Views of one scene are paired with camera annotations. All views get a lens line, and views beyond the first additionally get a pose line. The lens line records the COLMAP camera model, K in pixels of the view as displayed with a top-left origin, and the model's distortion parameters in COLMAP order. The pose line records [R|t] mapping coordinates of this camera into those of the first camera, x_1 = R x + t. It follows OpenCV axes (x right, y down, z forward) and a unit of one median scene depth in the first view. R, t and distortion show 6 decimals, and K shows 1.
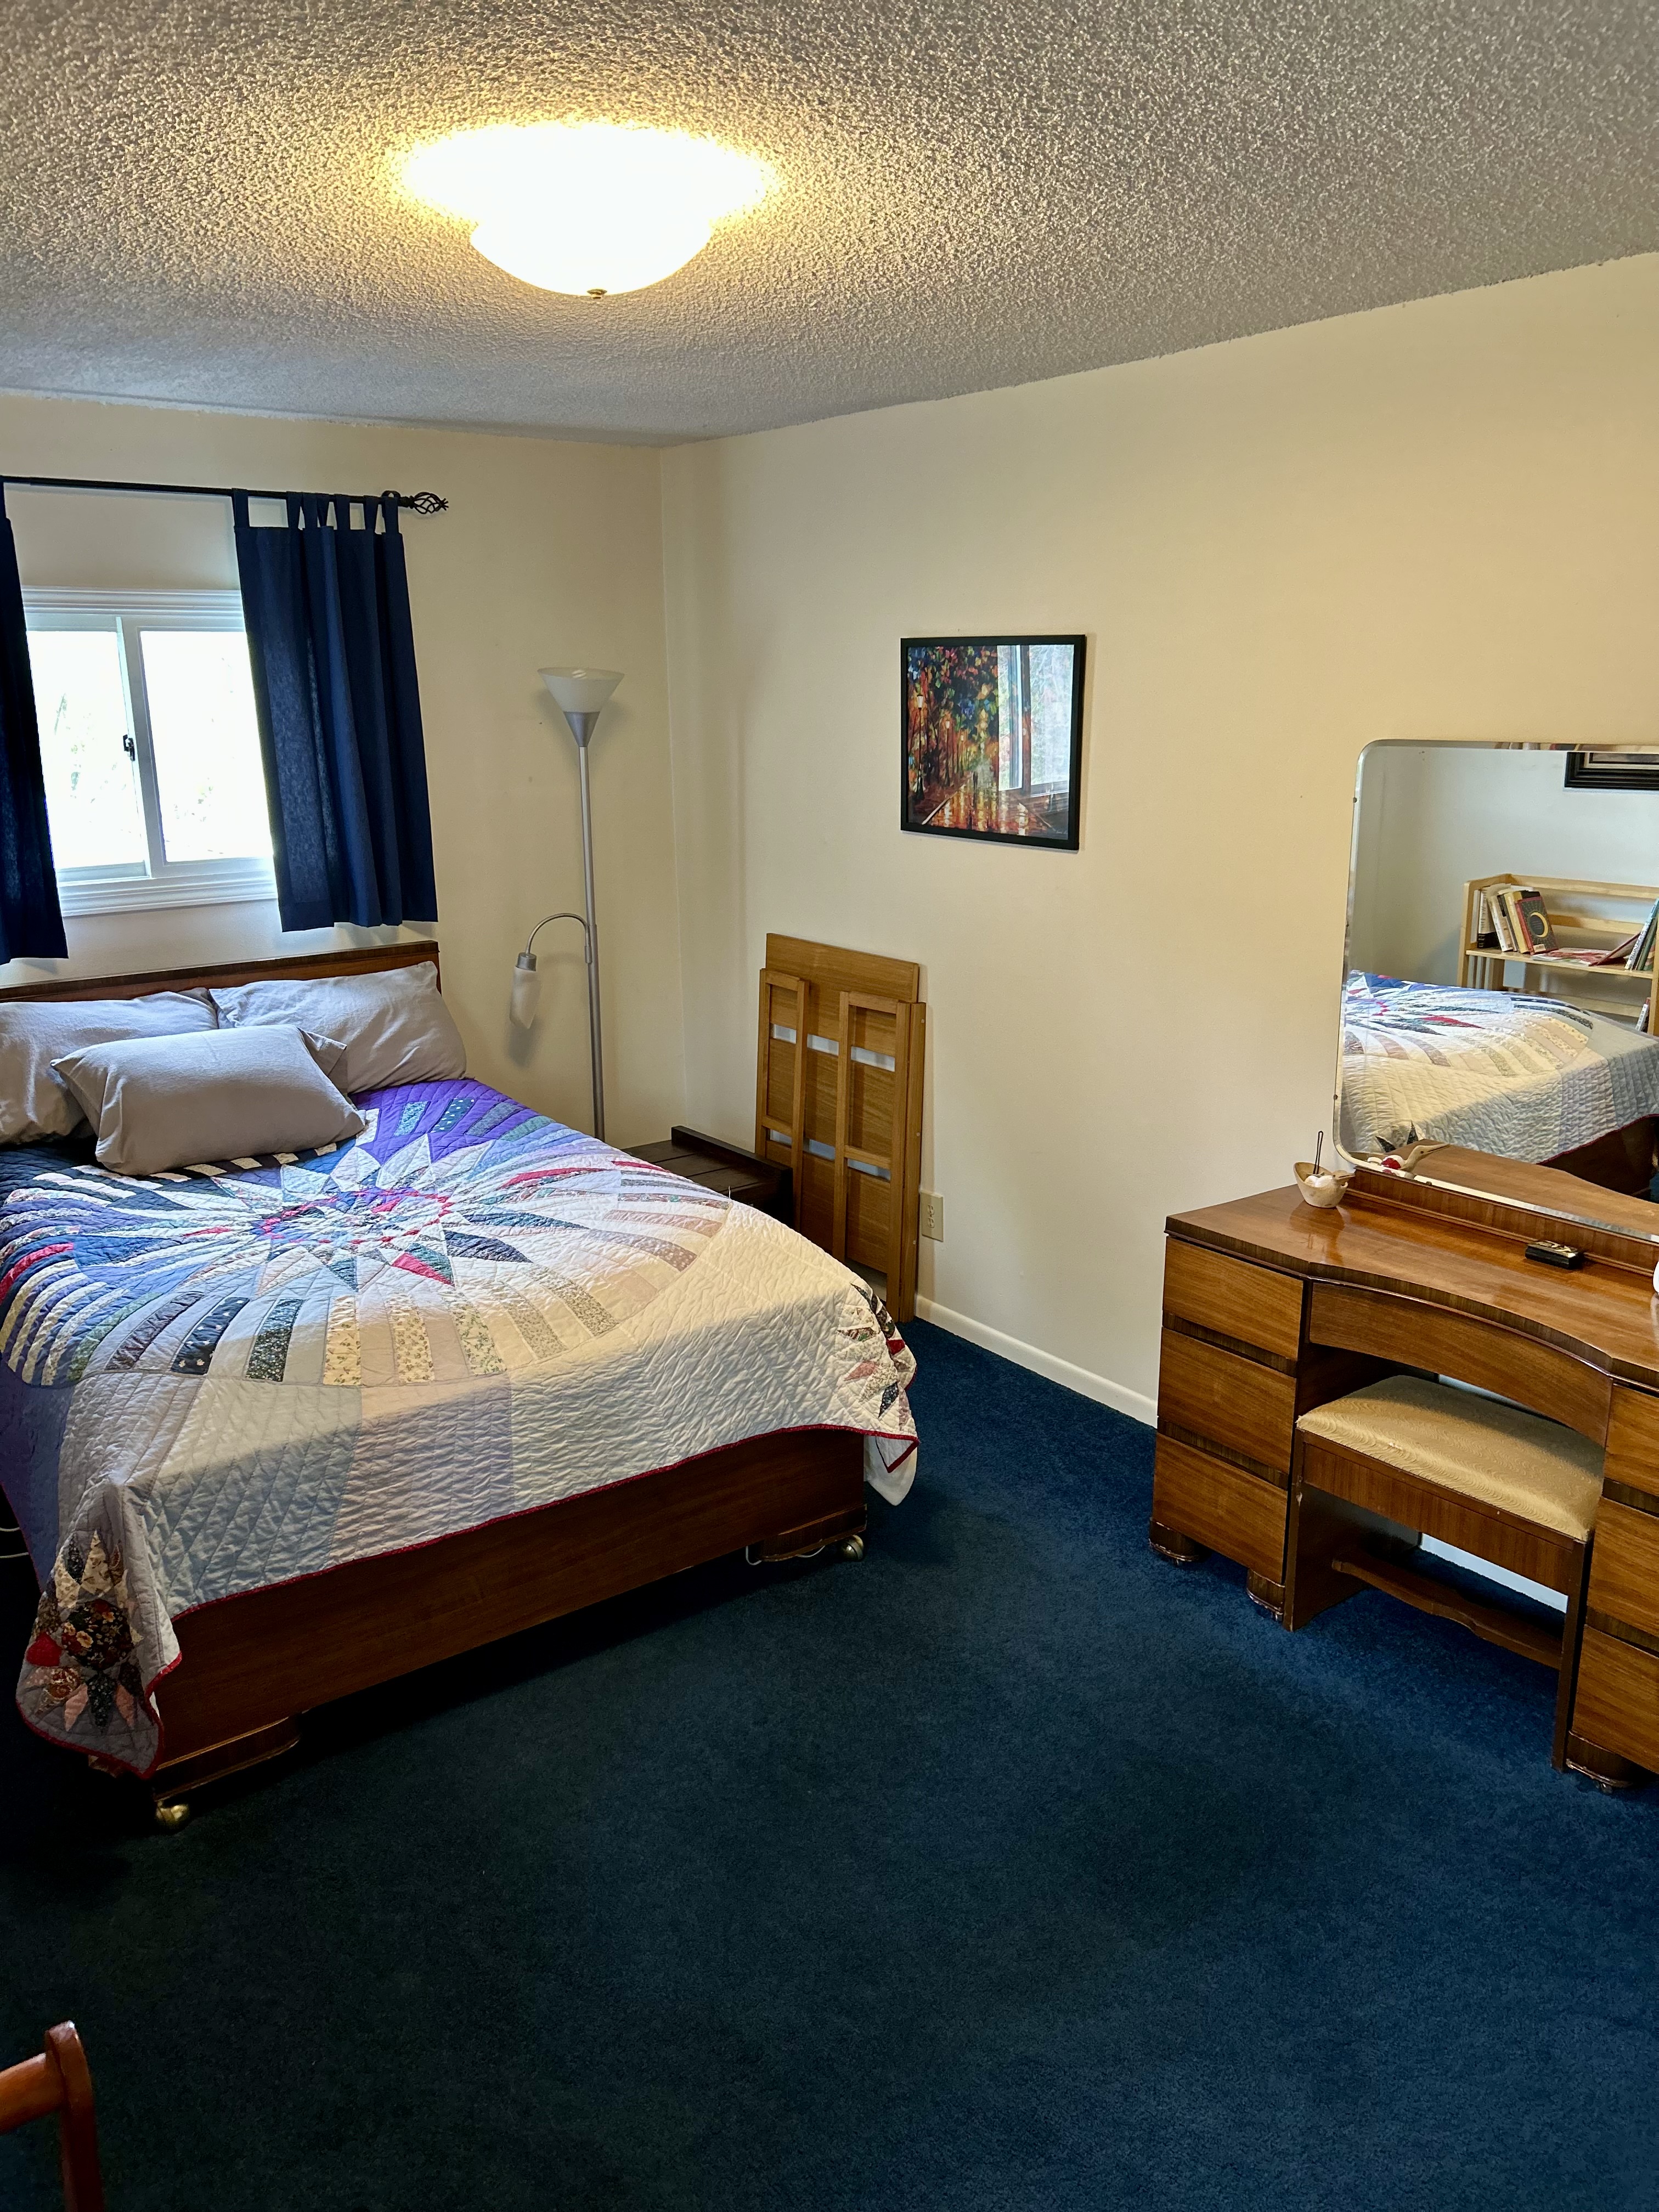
lens RADIAL K [[1663.5, 0, 839.2], [0, 1663.5, 1102.6], [0, 0, 1]] dist [0.057015, -0.063975]
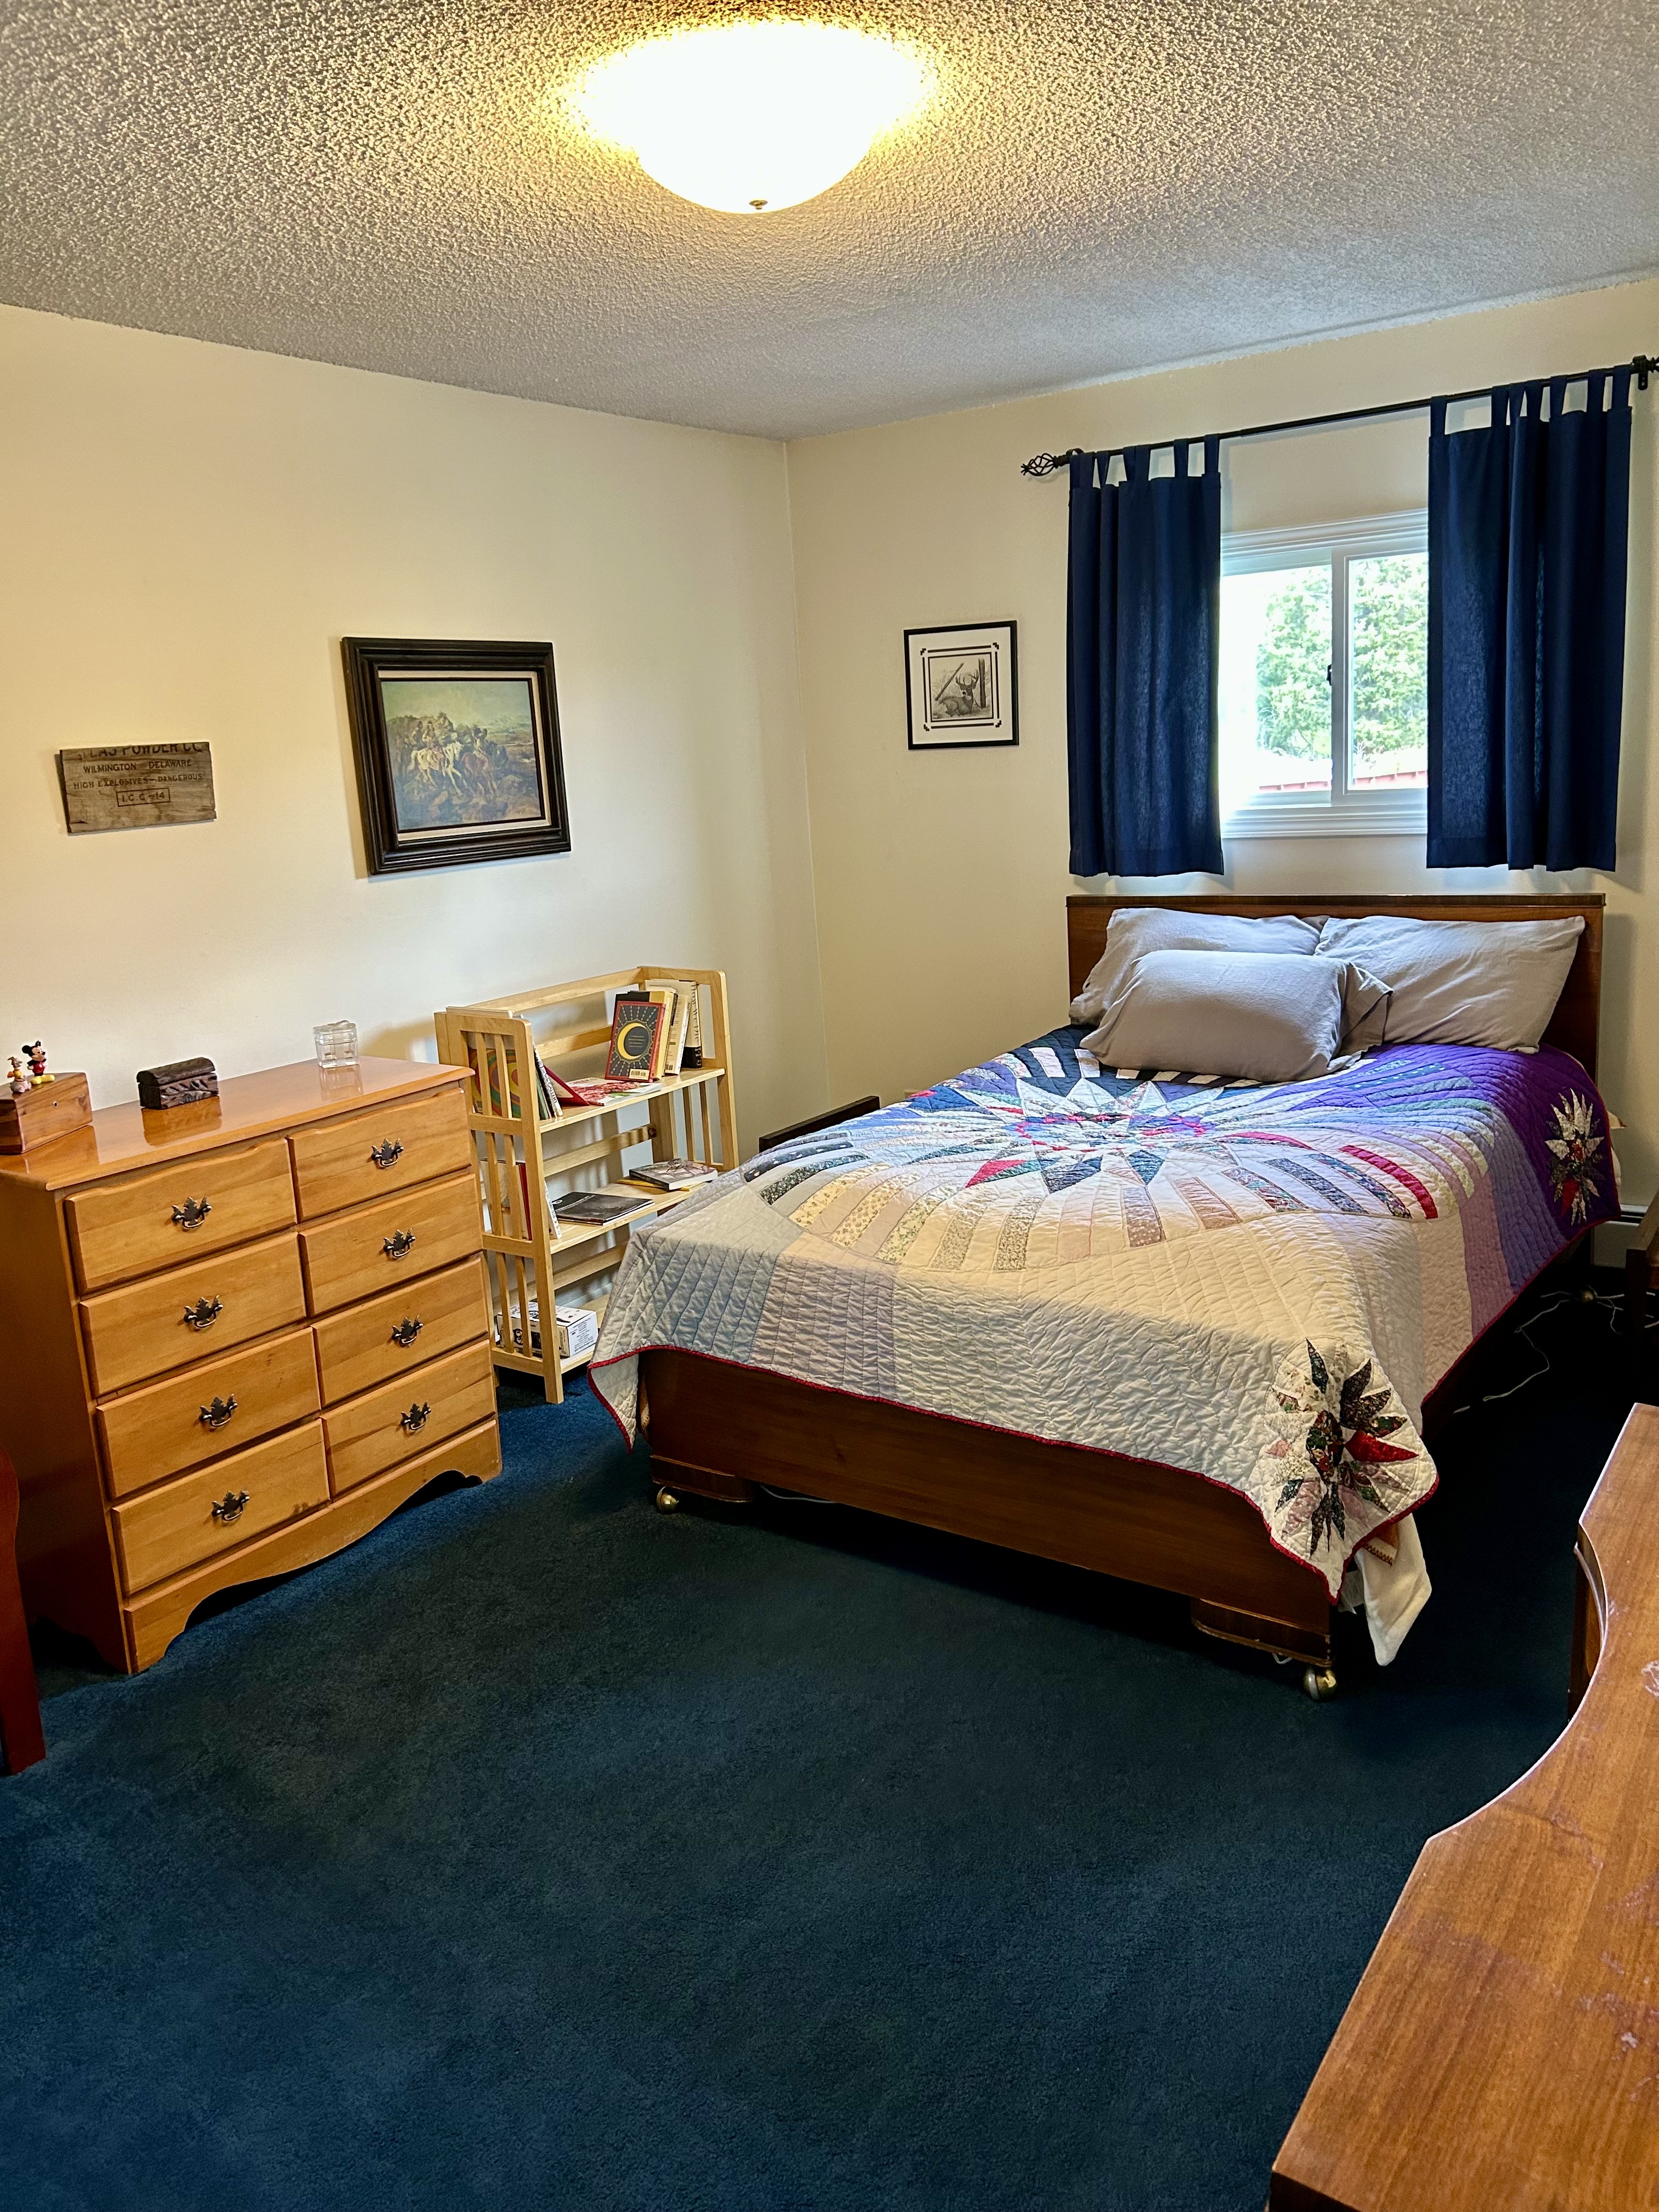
lens RADIAL K [[1663.5, 0, 835.2], [0, 1663.5, 1097.1], [0, 0, 1]] dist [0.057015, -0.063975]
pose [[0.310212, 0.193712, -0.930722, 0.663425], [-0.178360, 0.973494, 0.143166, -0.074002], [0.933786, 0.121592, 0.336540, 0.548173]]
